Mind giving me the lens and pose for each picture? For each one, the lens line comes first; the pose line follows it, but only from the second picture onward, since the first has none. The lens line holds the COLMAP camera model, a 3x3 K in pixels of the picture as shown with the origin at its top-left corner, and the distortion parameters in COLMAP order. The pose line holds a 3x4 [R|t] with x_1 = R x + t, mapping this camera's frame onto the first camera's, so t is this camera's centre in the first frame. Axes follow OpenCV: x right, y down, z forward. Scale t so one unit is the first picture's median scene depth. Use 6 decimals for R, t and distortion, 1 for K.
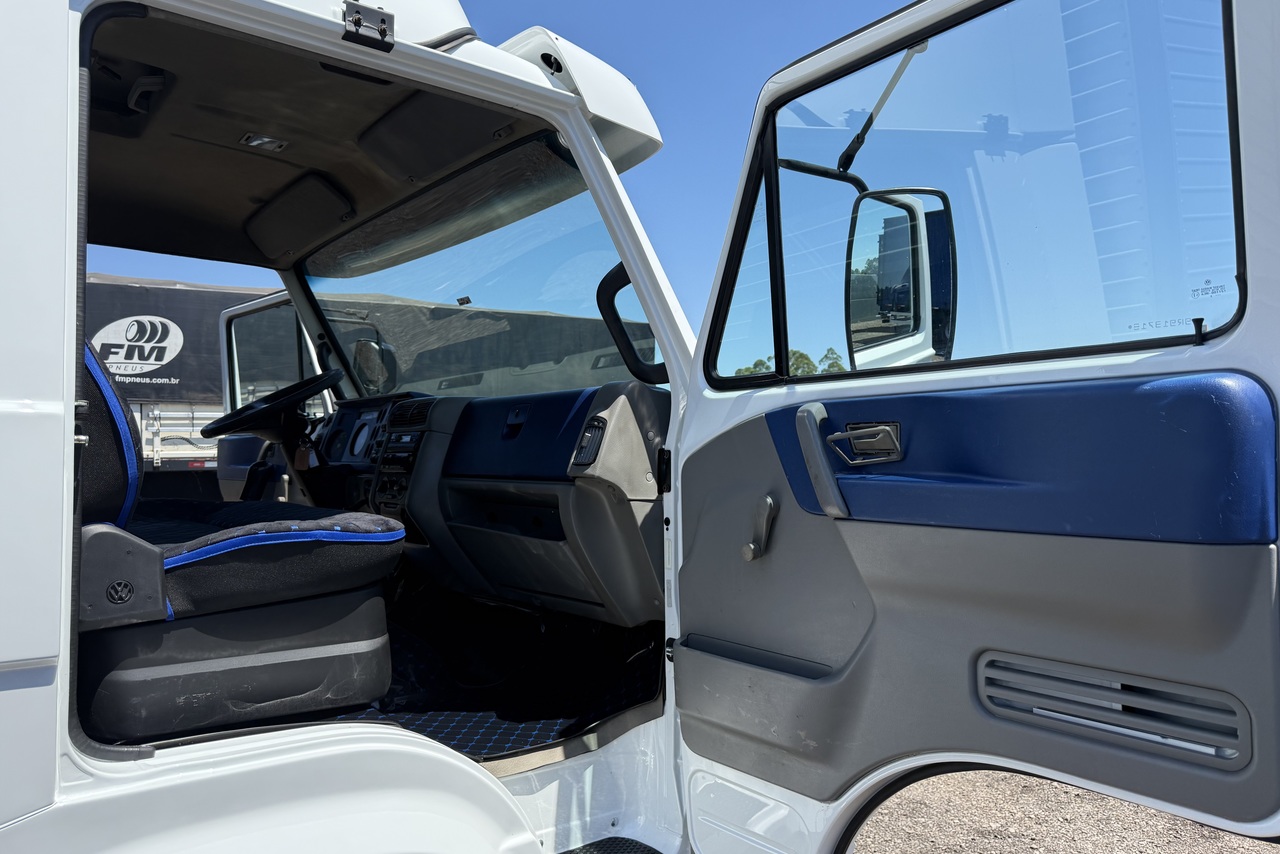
lens RADIAL K [[919.8, 0, 637.0], [0, 919.8, 426.8], [0, 0, 1]] dist [0.024667, -0.045138]
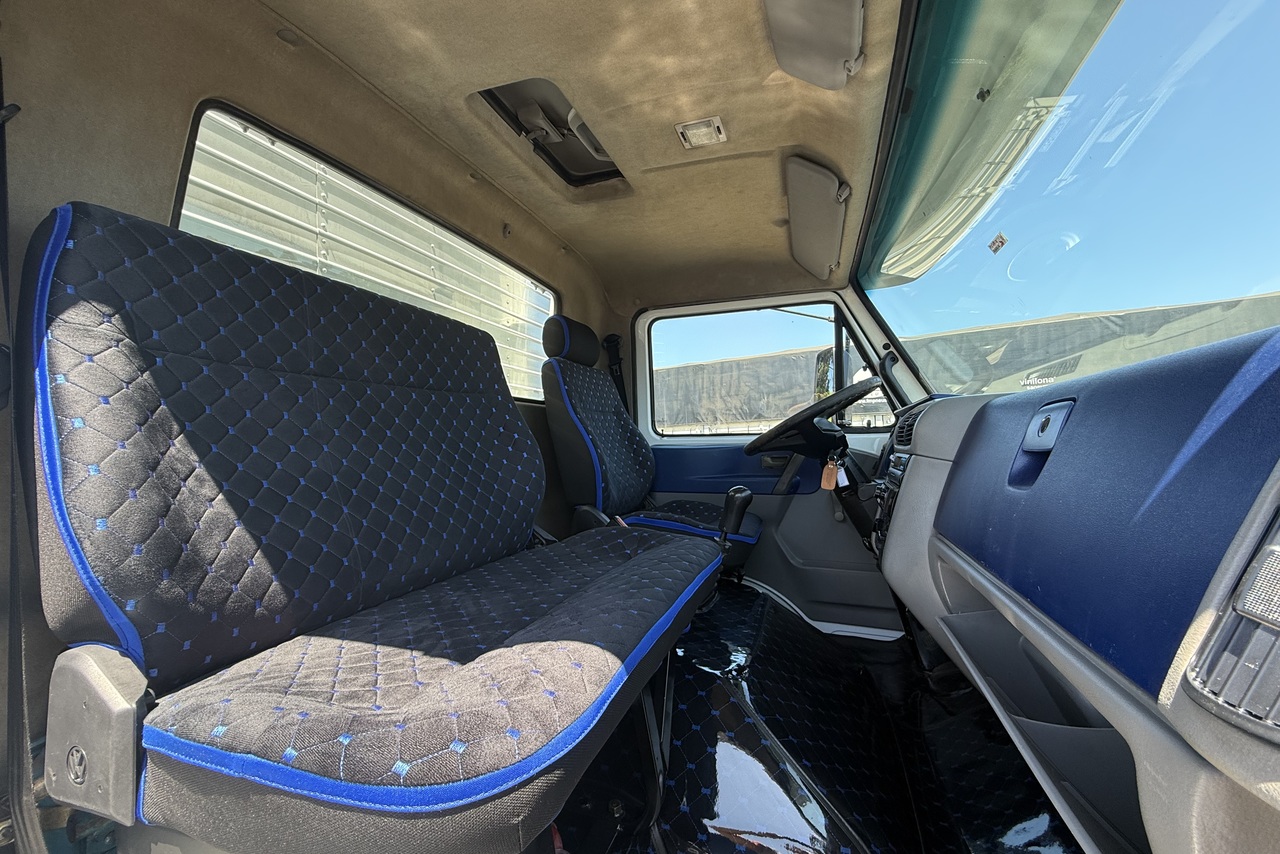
lens RADIAL K [[514.9, 0, 642.3], [0, 514.9, 424.7], [0, 0, 1]] dist [-0.001581, 0.000921]
pose [[0.533400, -0.046287, -0.844595, -0.023781], [0.044328, 0.998659, -0.026736, -0.013547], [0.844701, -0.023178, 0.534737, 0.609785]]
